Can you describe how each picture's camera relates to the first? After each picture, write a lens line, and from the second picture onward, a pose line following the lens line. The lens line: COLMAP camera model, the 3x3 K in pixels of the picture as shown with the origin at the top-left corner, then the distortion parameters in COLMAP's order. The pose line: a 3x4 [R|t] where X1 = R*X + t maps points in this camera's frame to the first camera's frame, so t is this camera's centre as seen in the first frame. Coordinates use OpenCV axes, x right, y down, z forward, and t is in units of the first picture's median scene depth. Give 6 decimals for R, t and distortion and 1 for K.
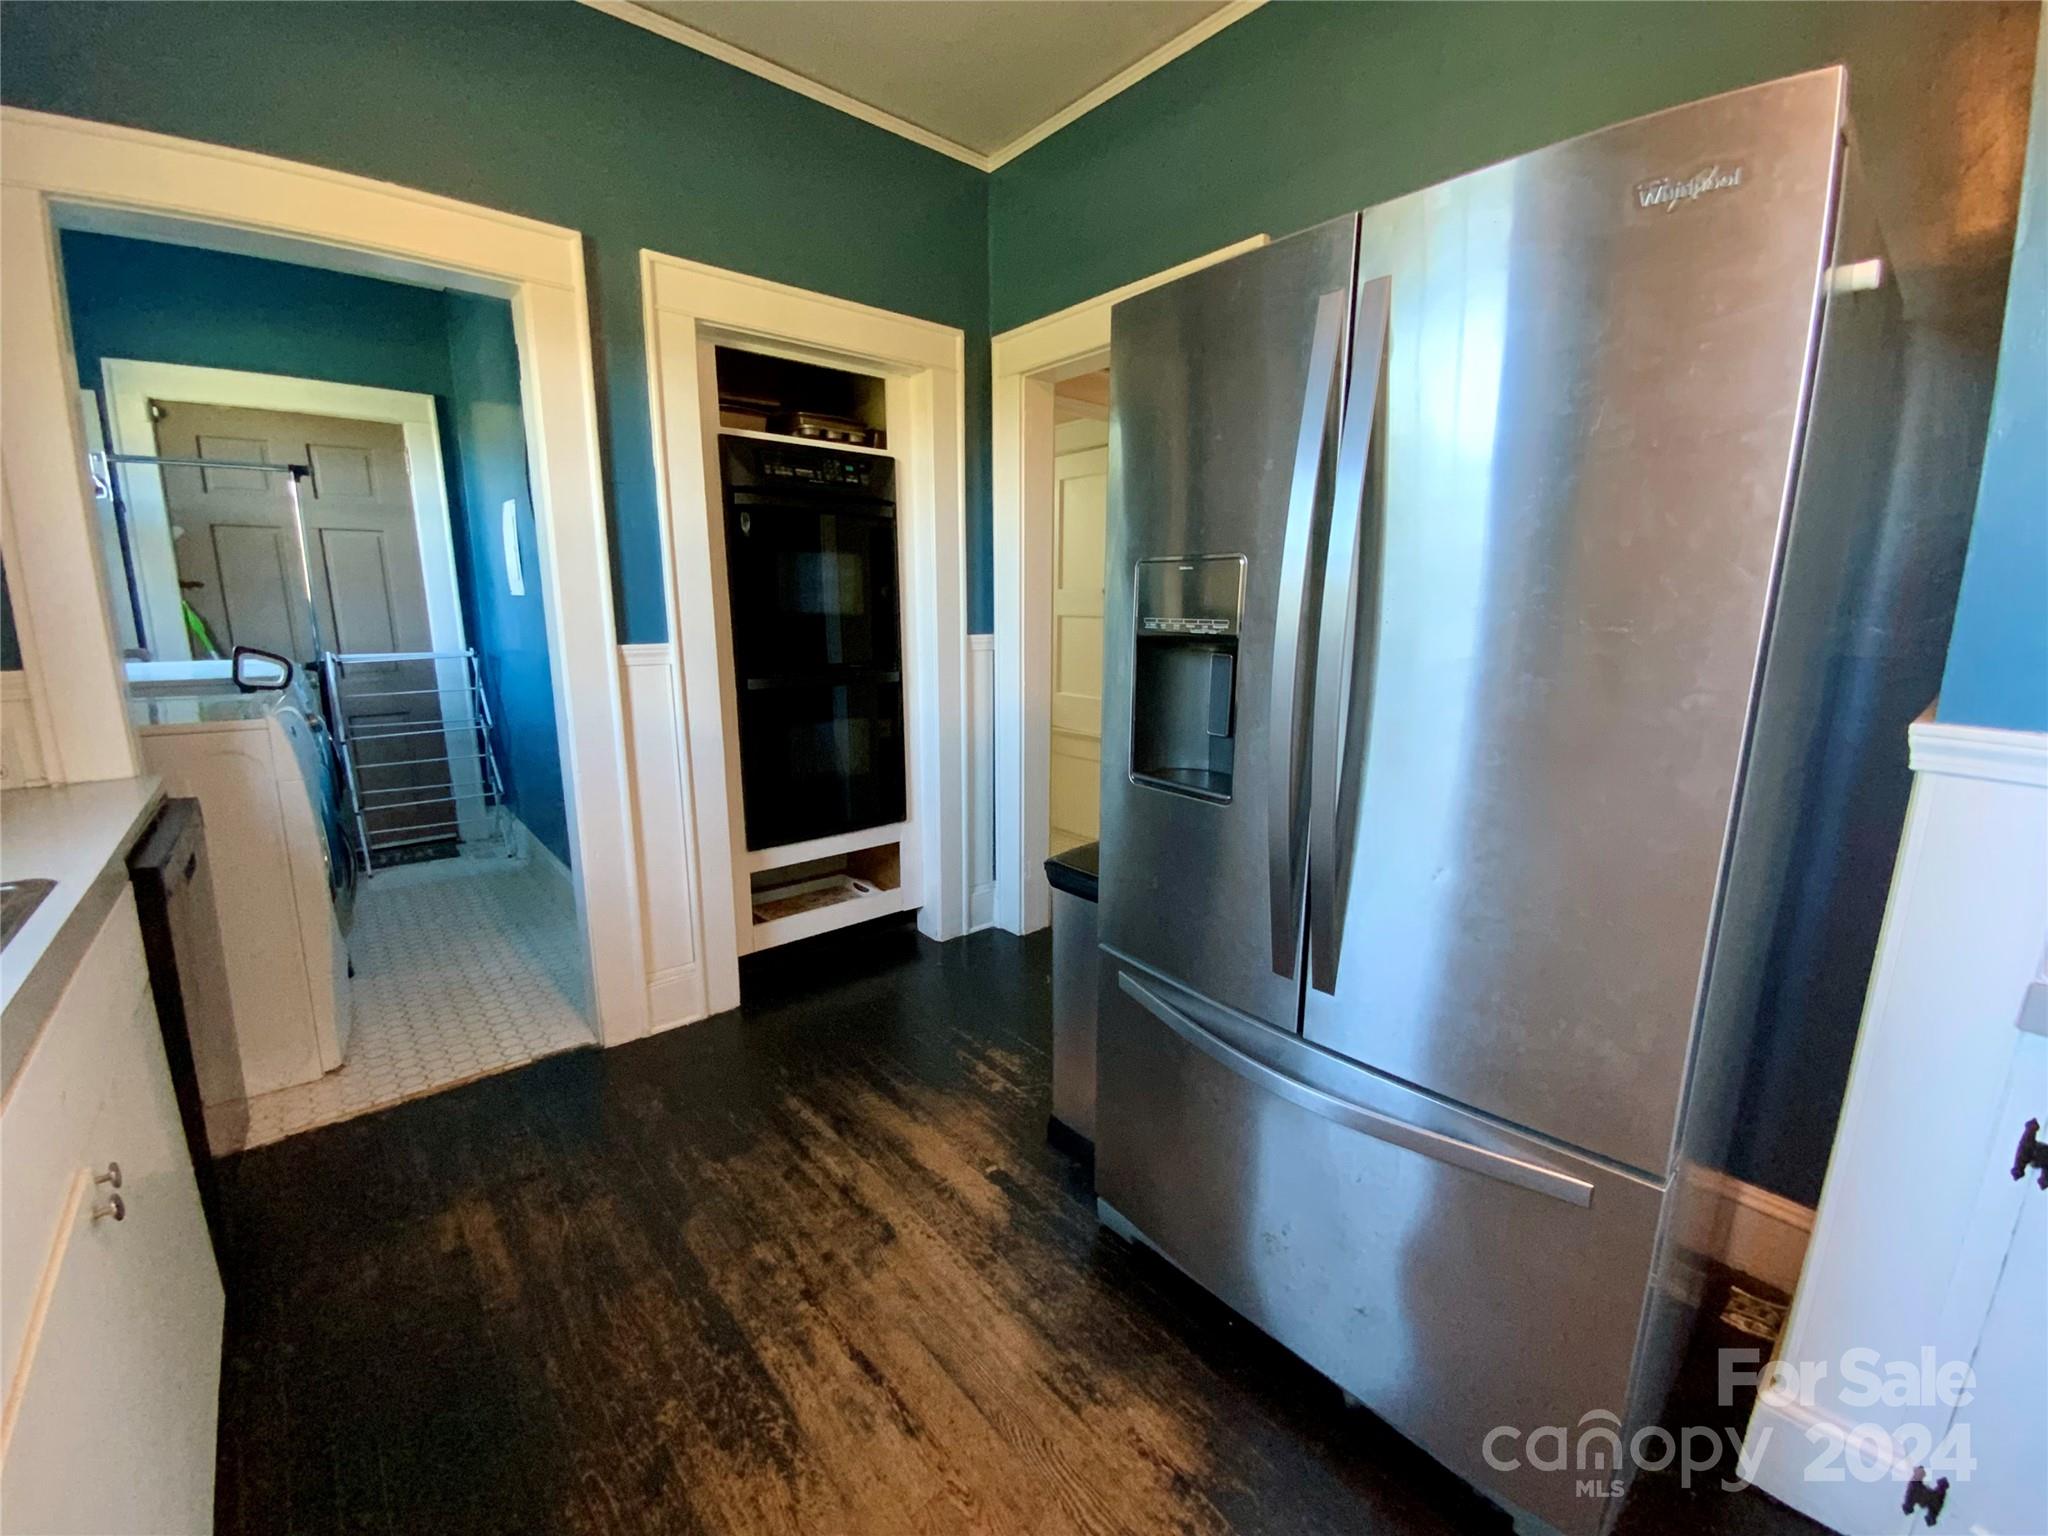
lens RADIAL K [[839.2, 0, 1030.4], [0, 839.2, 760.2], [0, 0, 1]] dist [0.020778, -0.019112]
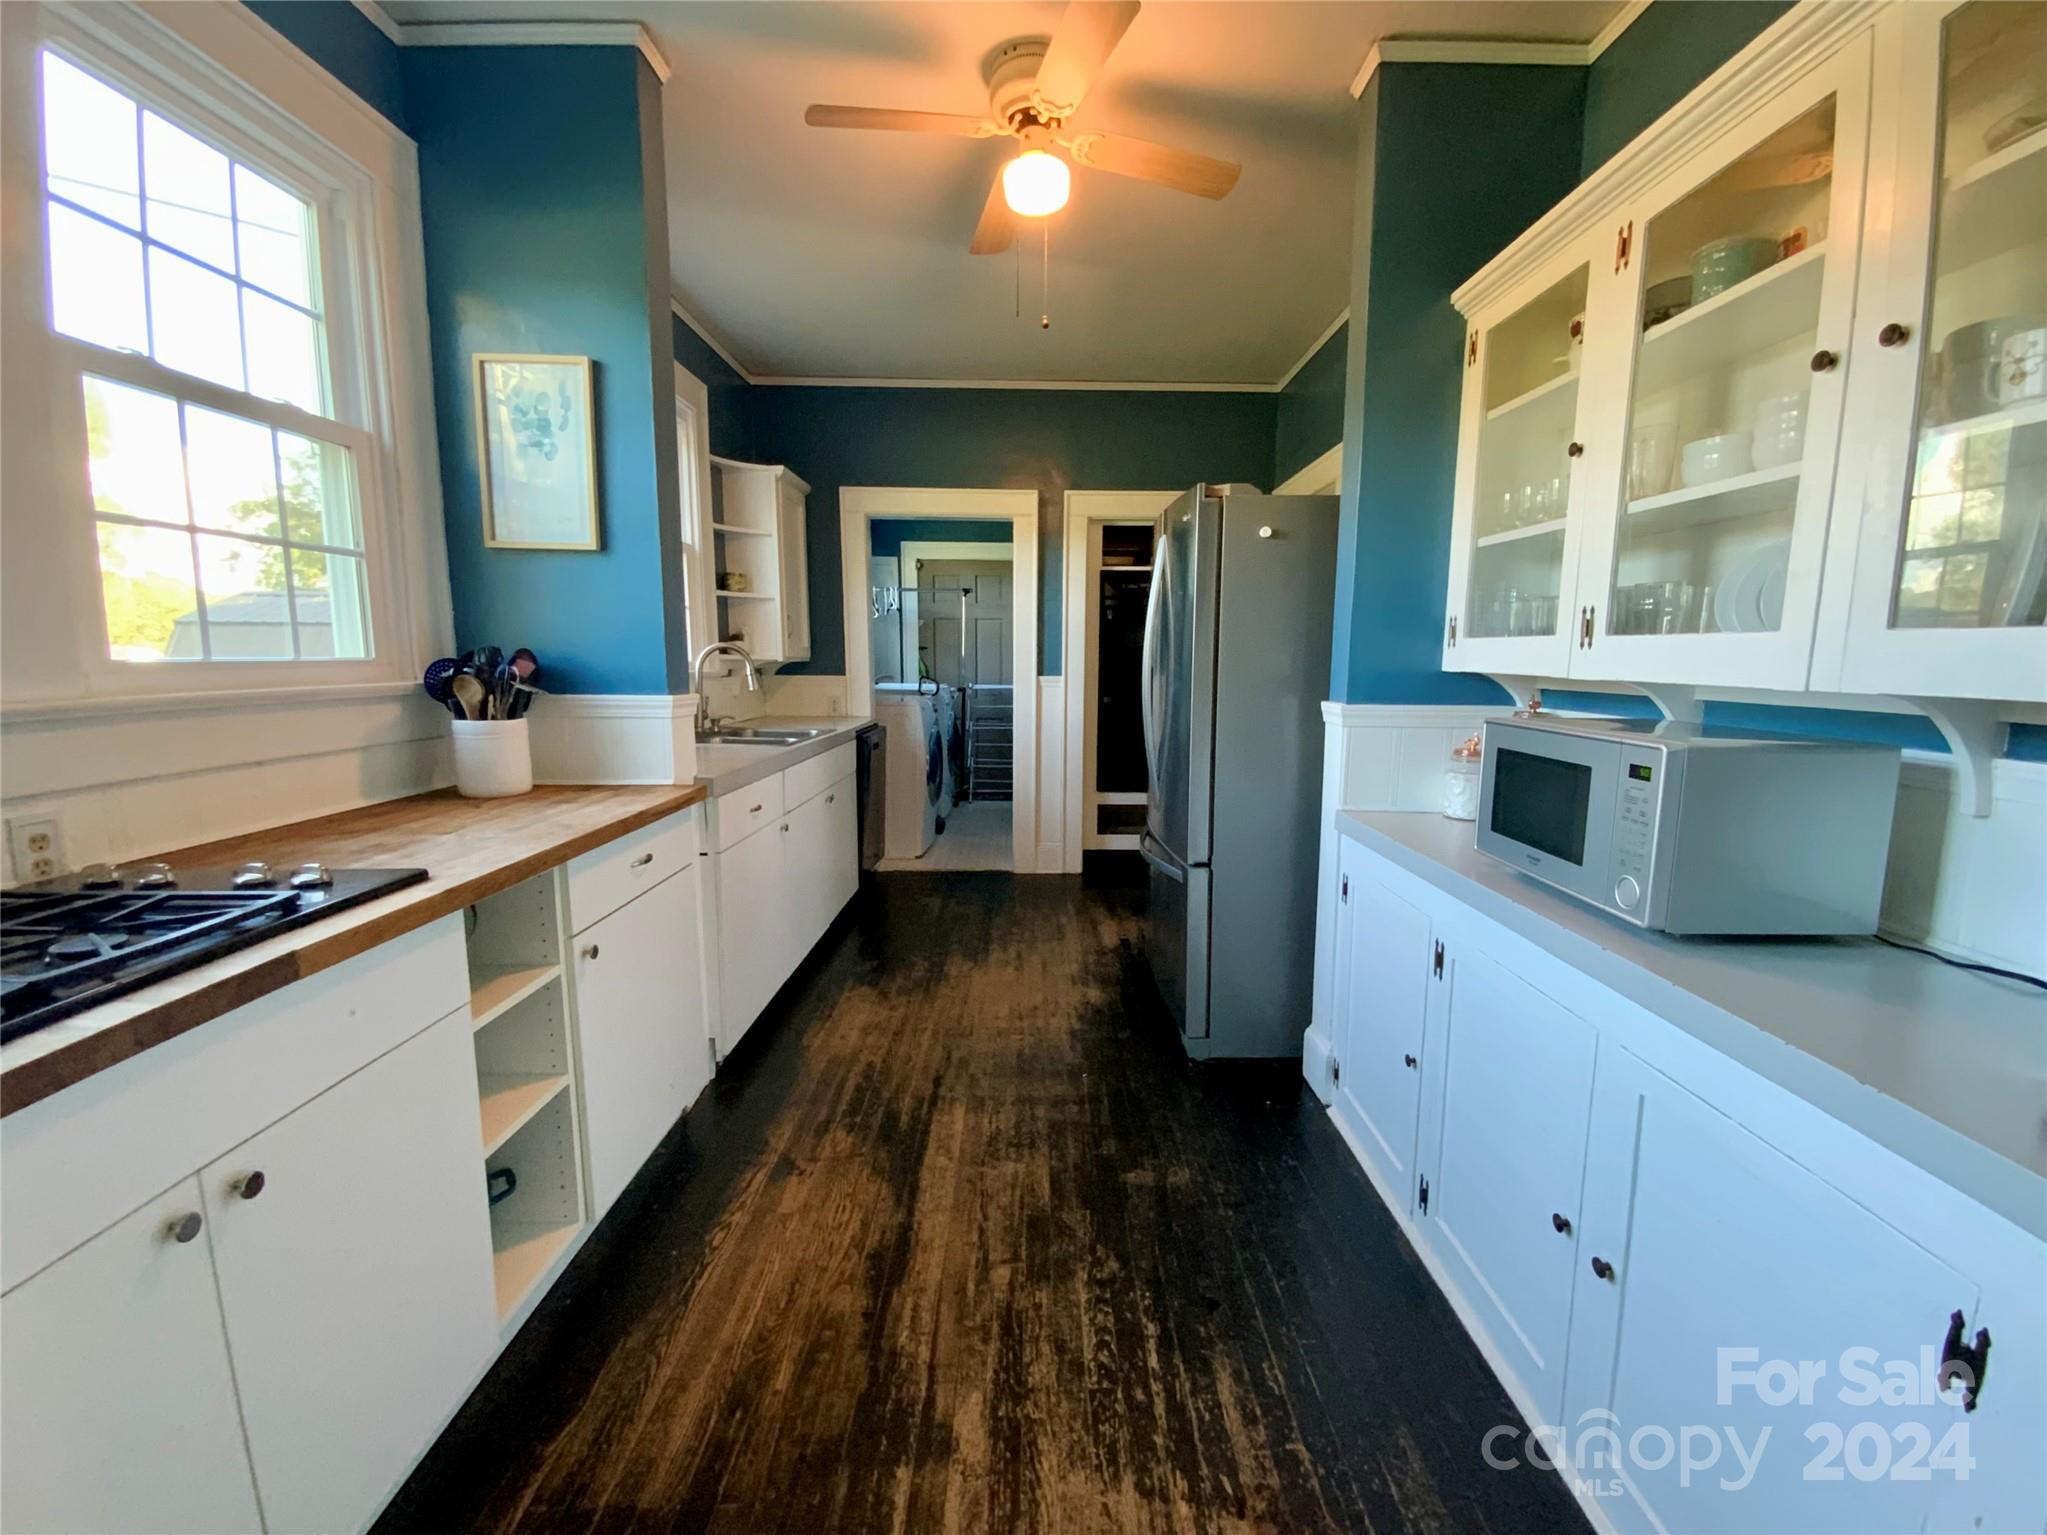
lens RADIAL K [[838.8, 0, 1029.9], [0, 838.8, 759.7], [0, 0, 1]] dist [0.020778, -0.019112]
pose [[0.758804, 0.079649, -0.646431, 0.848351], [-0.124034, 0.992003, -0.023368, 0.117640], [0.639400, 0.097911, 0.762614, -0.569353]]
